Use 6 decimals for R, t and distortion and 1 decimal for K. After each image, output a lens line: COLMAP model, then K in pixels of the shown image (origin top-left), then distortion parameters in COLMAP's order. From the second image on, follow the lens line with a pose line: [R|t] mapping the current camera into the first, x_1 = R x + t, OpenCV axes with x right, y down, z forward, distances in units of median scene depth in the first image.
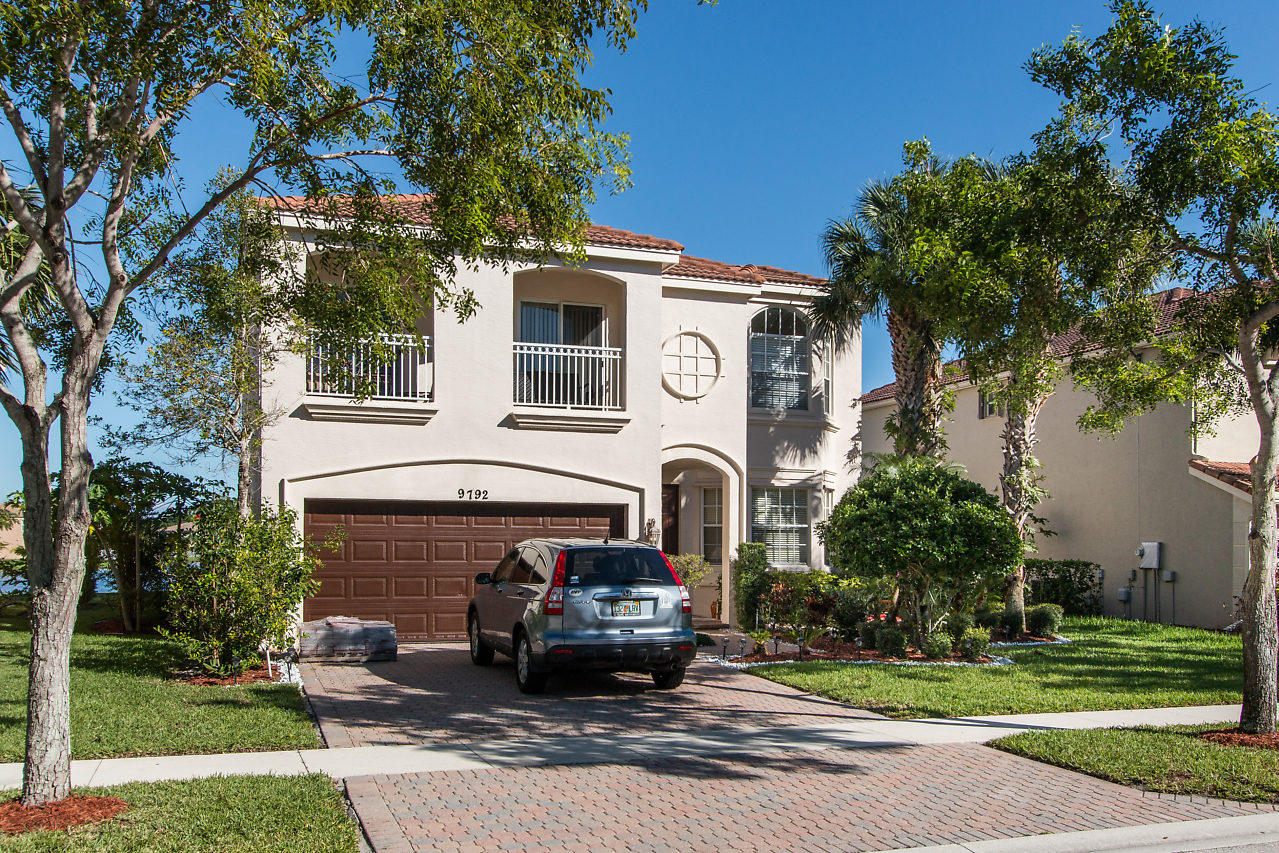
lens RADIAL K [[1150.4, 0, 639.5], [0, 1150.4, 426.5], [0, 0, 1]] dist [0.005555, -0.003662]
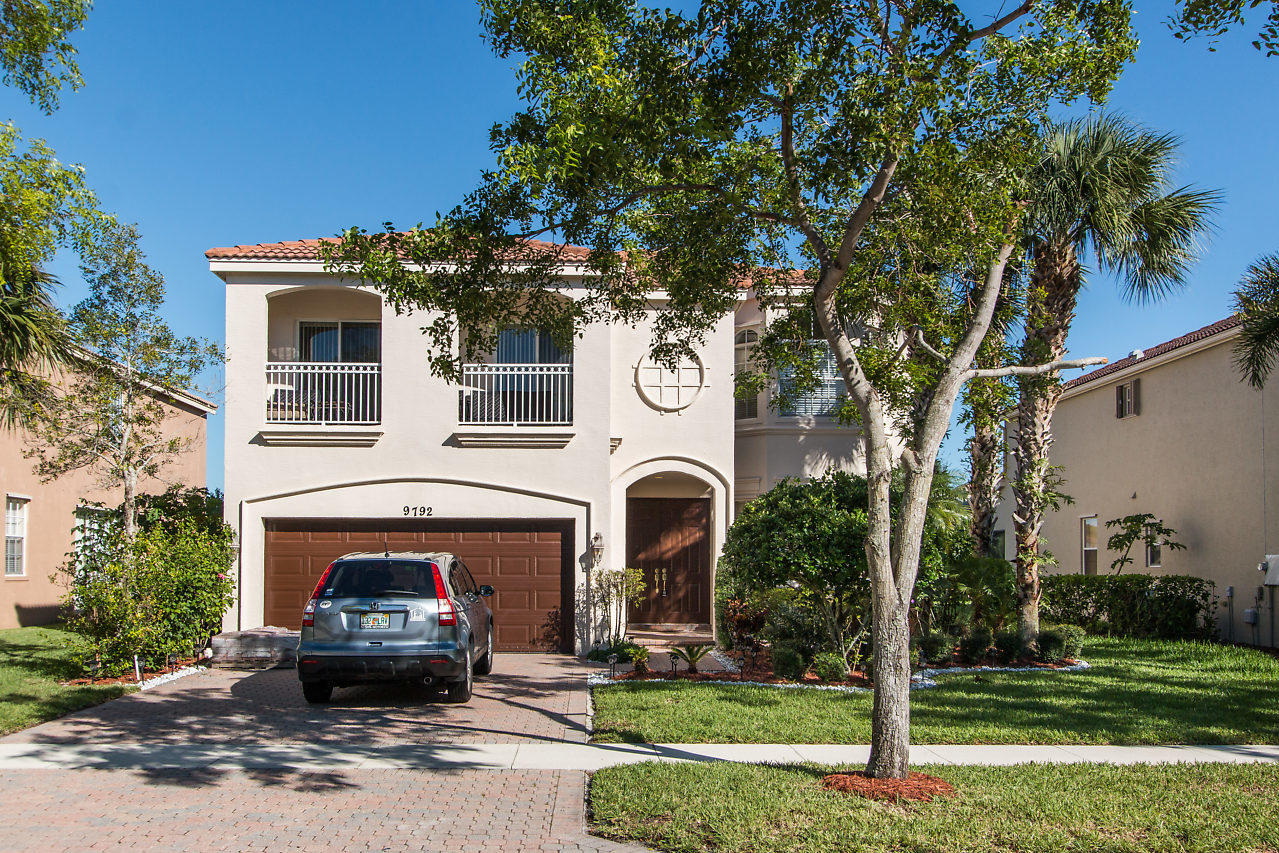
lens RADIAL K [[1103.9, 0, 639.5], [0, 1103.9, 426.5], [0, 0, 1]] dist [0.003774, -0.001198]
pose [[0.950876, -0.041561, -0.306770, 0.354844], [0.034999, 0.999026, -0.026863, 0.015865], [0.307588, 0.014807, 0.951404, 0.105977]]
